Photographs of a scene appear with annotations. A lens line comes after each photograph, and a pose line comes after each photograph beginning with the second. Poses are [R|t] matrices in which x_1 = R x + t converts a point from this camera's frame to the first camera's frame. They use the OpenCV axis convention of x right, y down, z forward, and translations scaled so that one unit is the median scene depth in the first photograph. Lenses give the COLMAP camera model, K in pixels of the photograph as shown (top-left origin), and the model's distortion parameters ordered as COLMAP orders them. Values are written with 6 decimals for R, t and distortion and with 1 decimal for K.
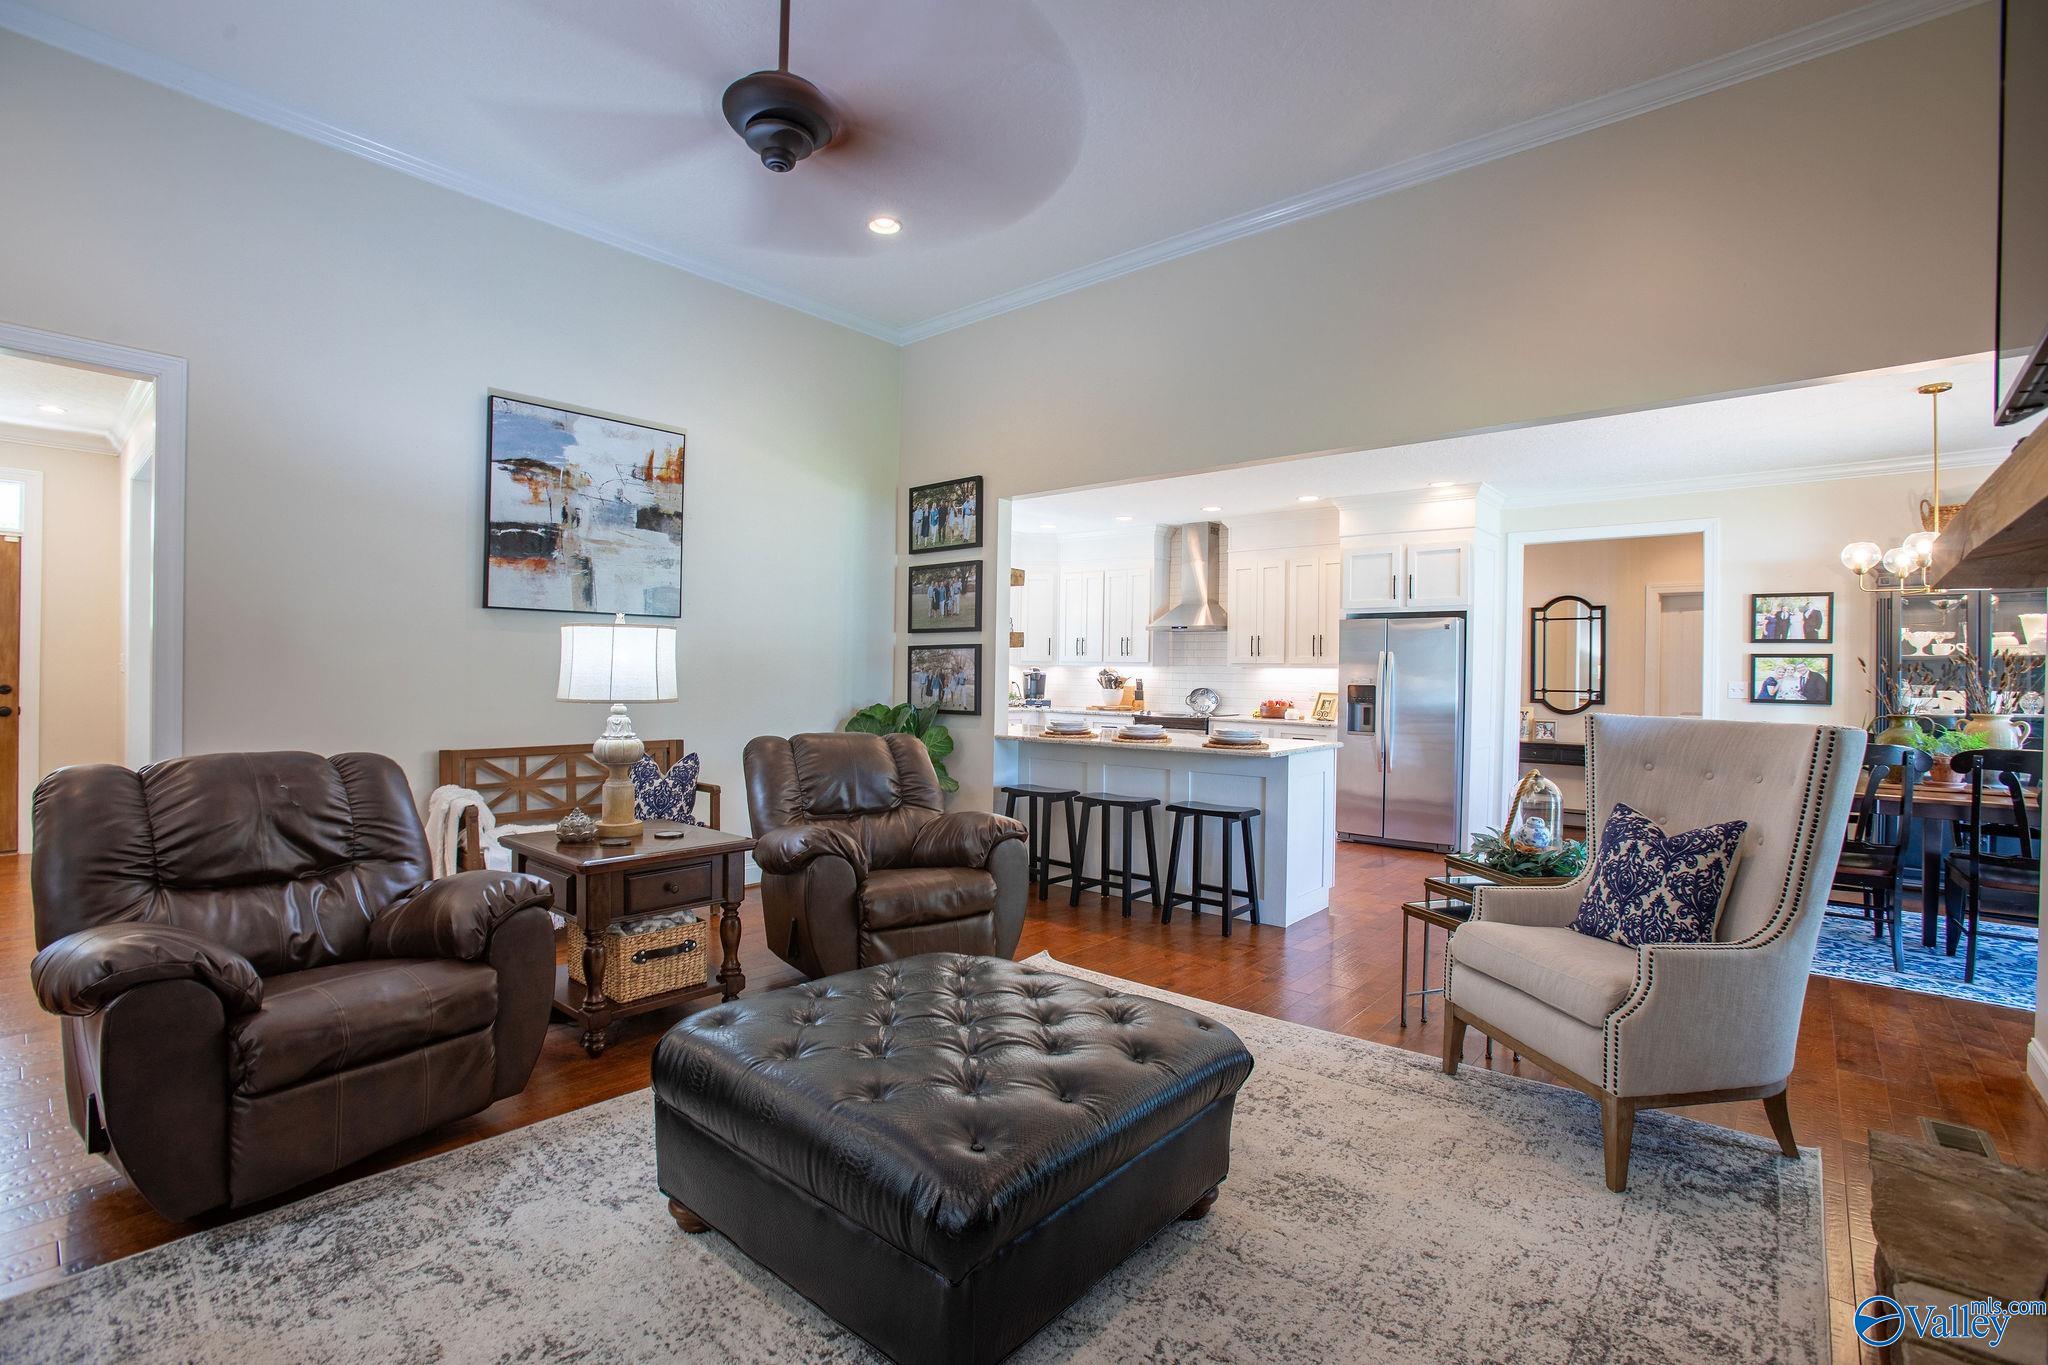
lens RADIAL K [[943.5, 0, 1014.4], [0, 943.5, 670.4], [0, 0, 1]] dist [-0.039880, 0.002976]
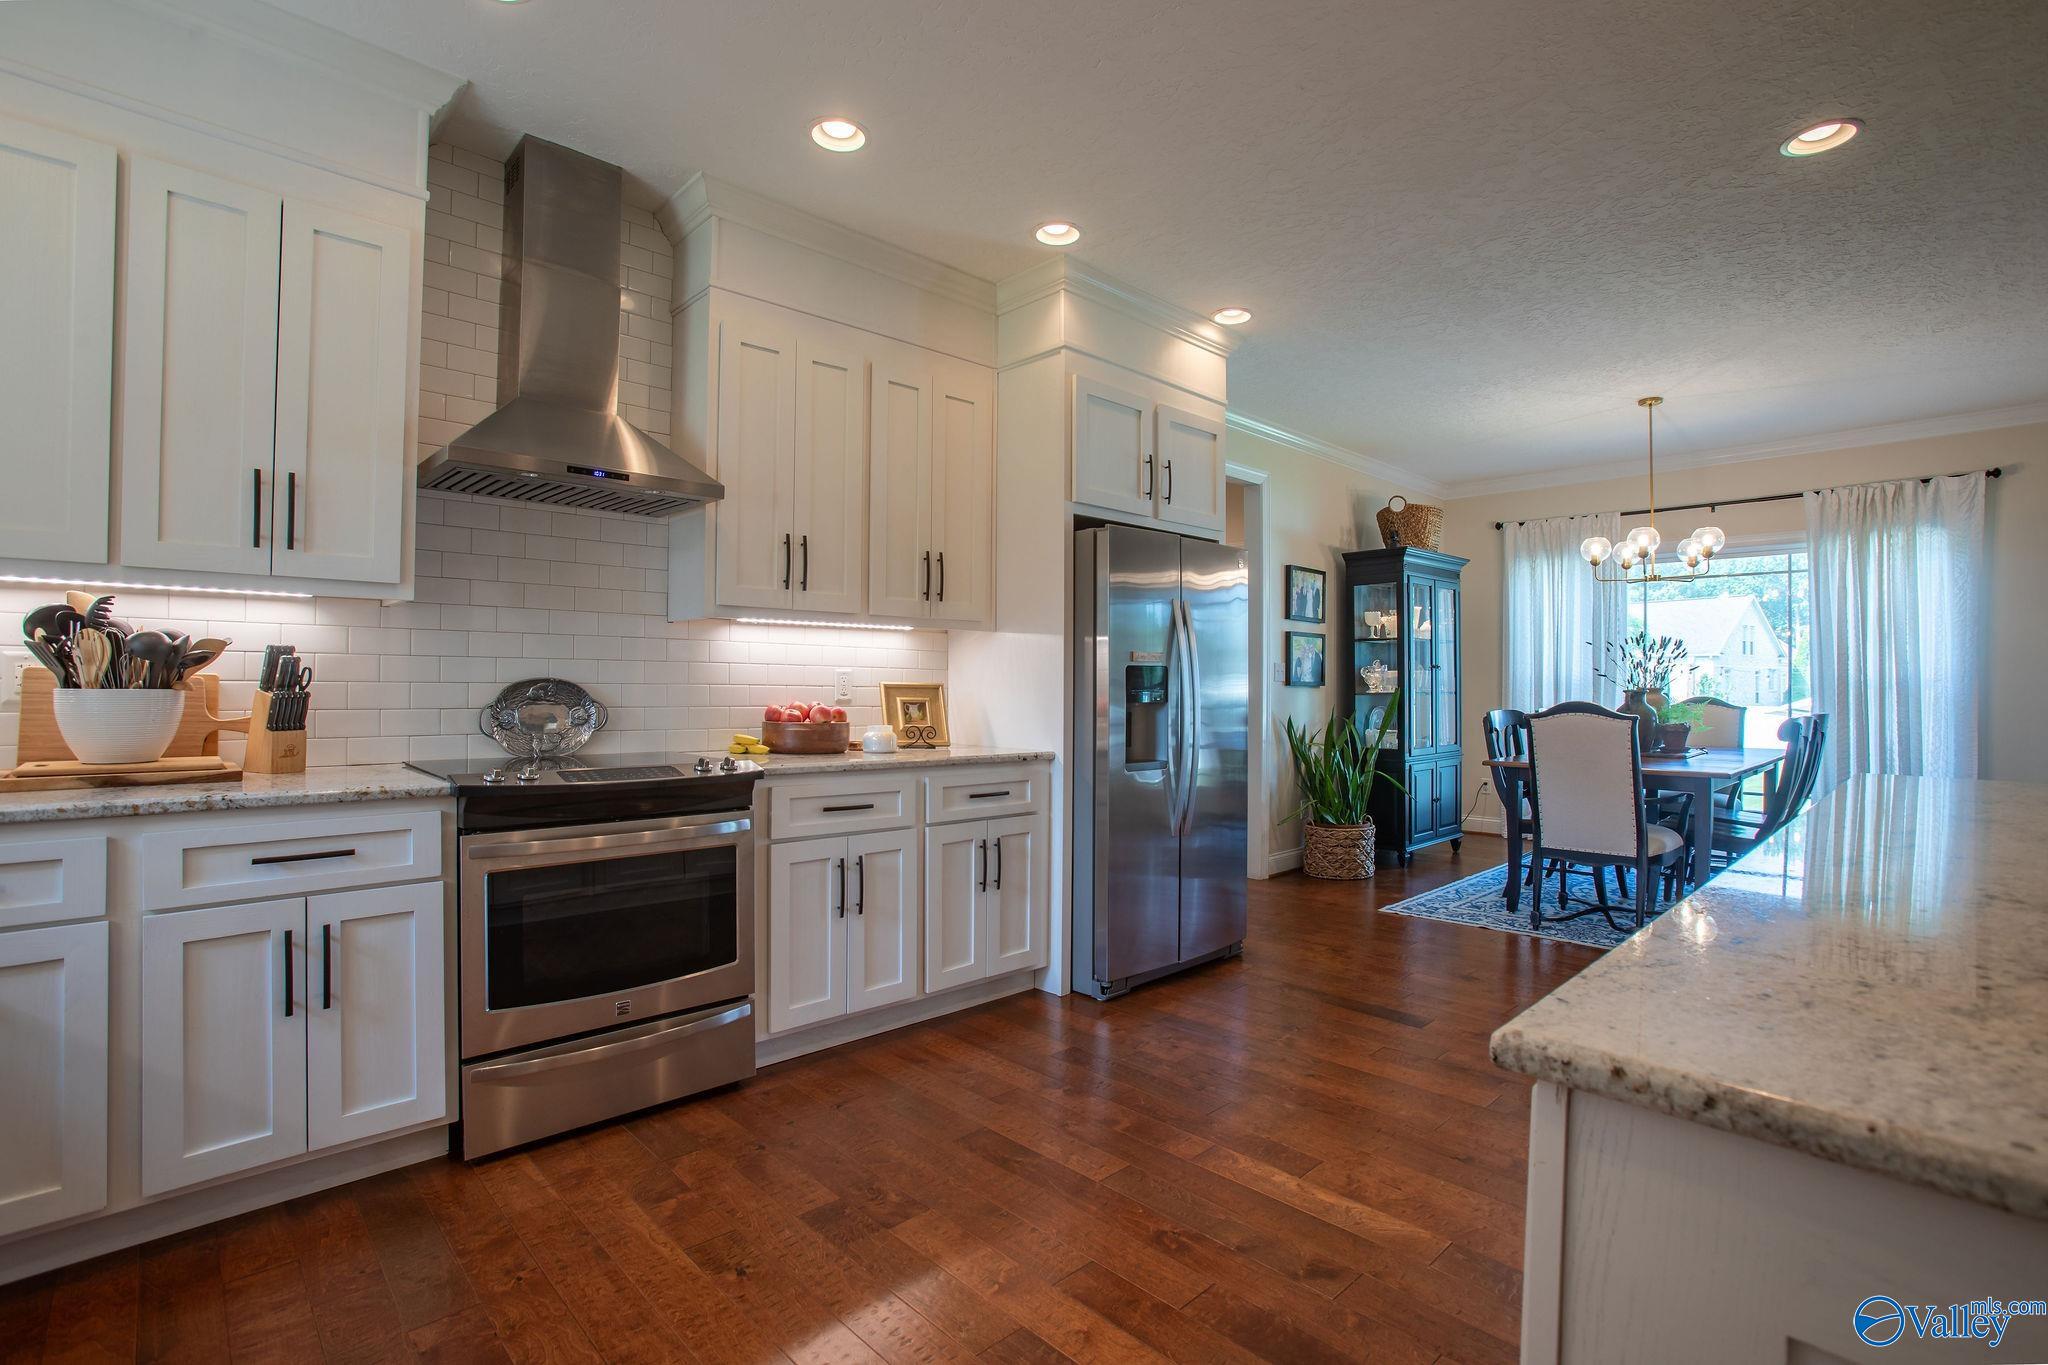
lens RADIAL K [[943.5, 0, 1015.7], [0, 943.5, 673.4], [0, 0, 1]] dist [-0.039880, 0.002976]
pose [[0.056975, -0.003510, 0.998369, -0.140780], [-0.004061, 0.999985, 0.003747, 0.021280], [-0.998367, -0.004268, 0.056960, 1.229161]]
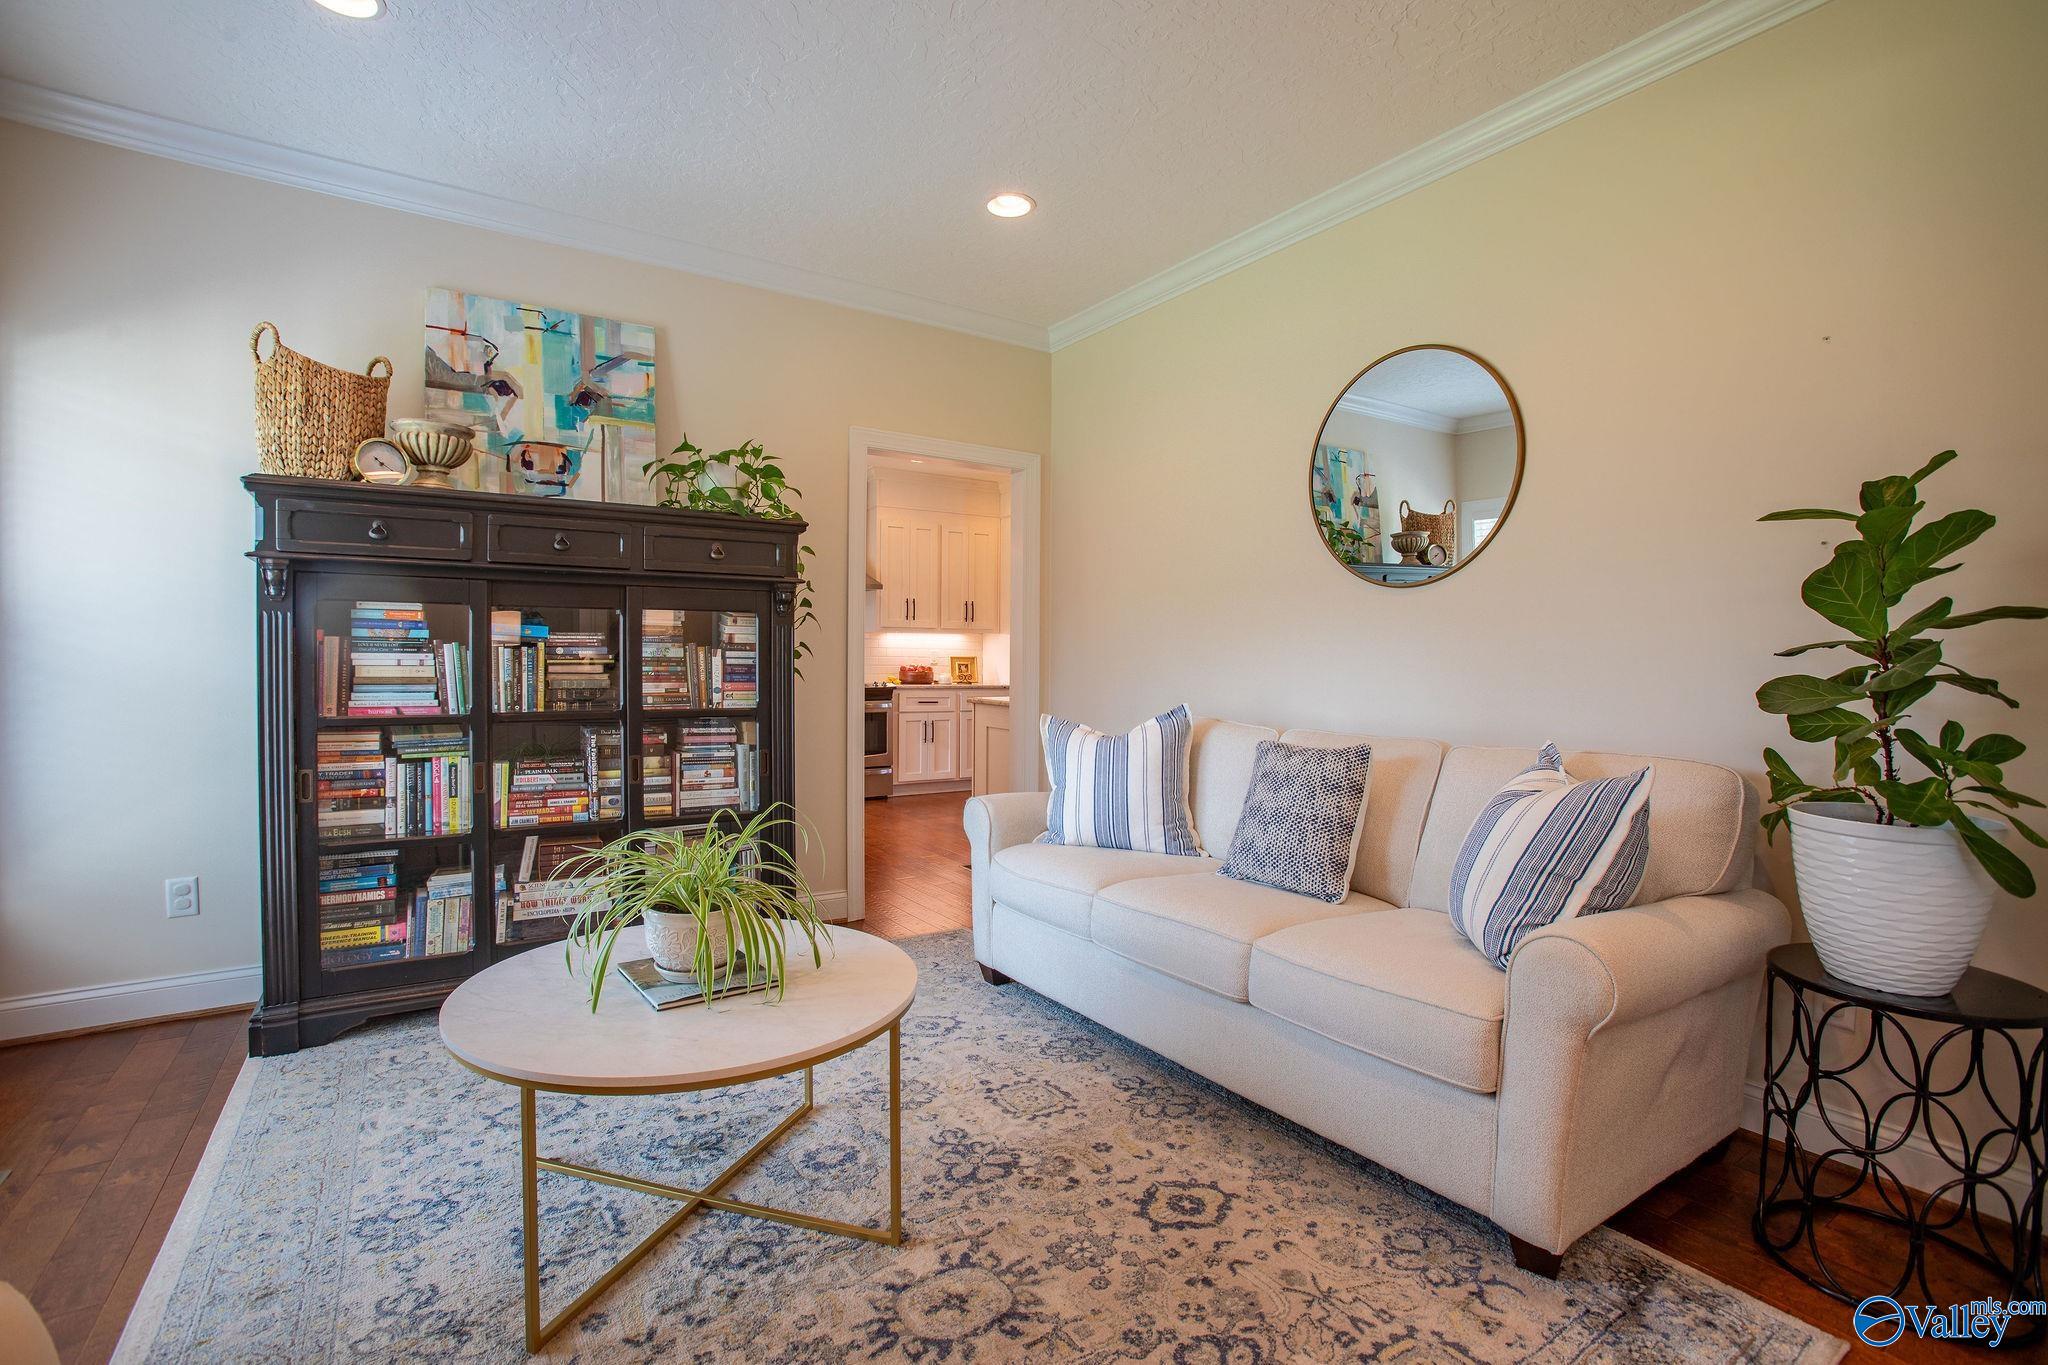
lens RADIAL K [[943.5, 0, 1021.8], [0, 943.5, 676.5], [0, 0, 1]] dist [-0.039880, 0.002976]
pose [[0.263711, -0.025842, 0.964255, -0.873313], [0.003128, 0.999659, 0.025935, 0.023963], [-0.964597, -0.003823, 0.263702, 0.878347]]
